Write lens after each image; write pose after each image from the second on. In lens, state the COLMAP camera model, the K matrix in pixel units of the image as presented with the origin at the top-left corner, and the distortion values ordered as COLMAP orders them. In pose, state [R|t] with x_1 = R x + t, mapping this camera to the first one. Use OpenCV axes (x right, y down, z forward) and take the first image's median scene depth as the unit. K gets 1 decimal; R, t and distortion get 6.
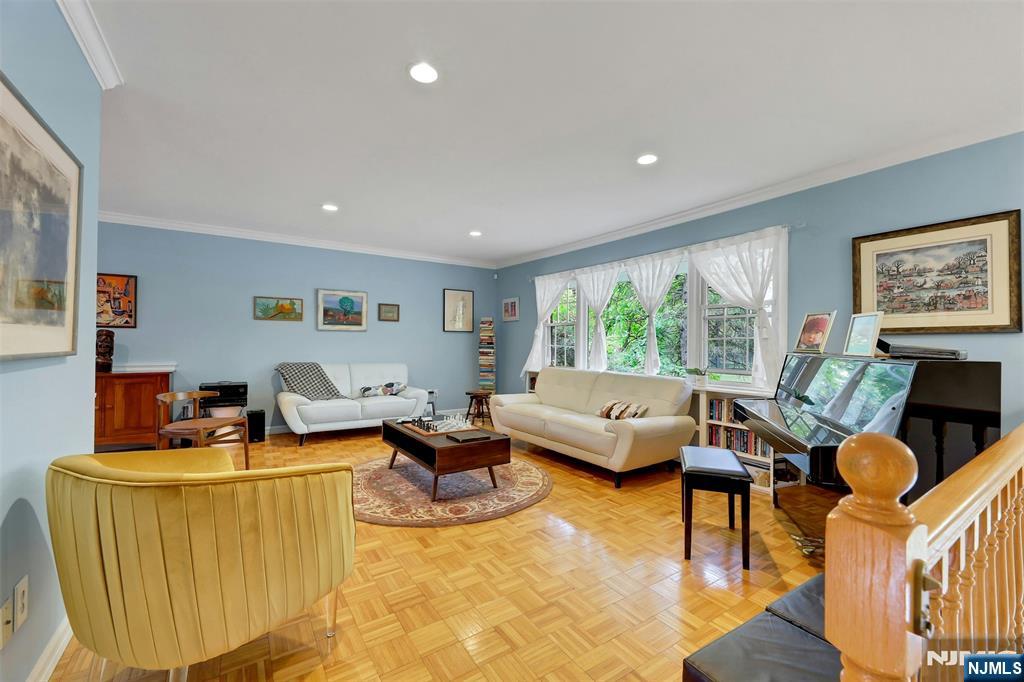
lens RADIAL K [[418.5, 0, 512.0], [0, 418.5, 341.0], [0, 0, 1]] dist [0.000734, -0.000033]
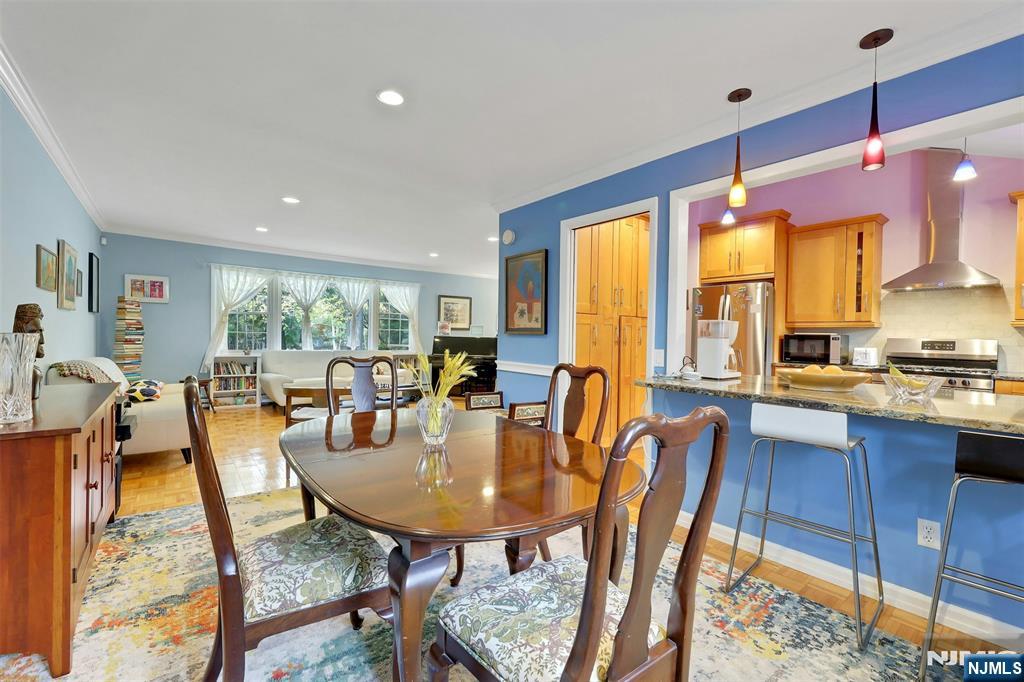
lens RADIAL K [[426.4, 0, 512.0], [0, 426.4, 341.0], [0, 0, 1]] dist [-0.000606, -0.000053]
pose [[-0.084171, -0.020782, 0.996235, -1.729267], [-0.019204, 0.999631, 0.019230, -0.000696], [-0.996266, -0.017513, -0.084539, 0.619591]]
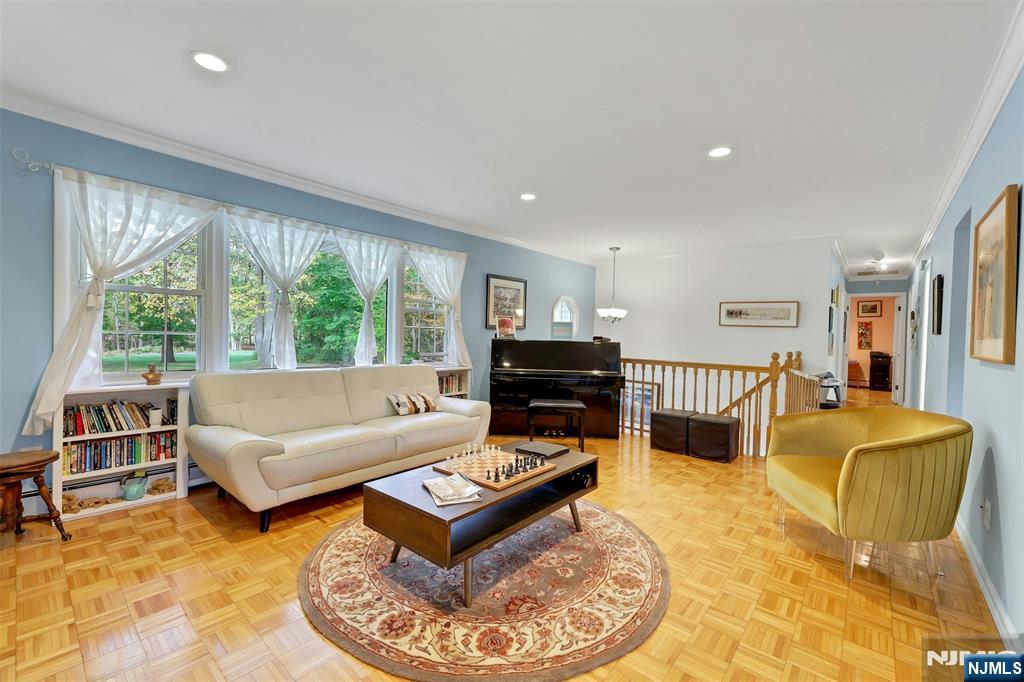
lens RADIAL K [[421.3, 0, 512.0], [0, 421.3, 341.0], [0, 0, 1]] dist [0.001192, -0.000014]
pose [[-0.266630, -0.028822, 0.963368, -0.788341], [-0.025373, 0.999416, 0.022878, -0.001880], [-0.963465, -0.018344, -0.267206, 1.141678]]
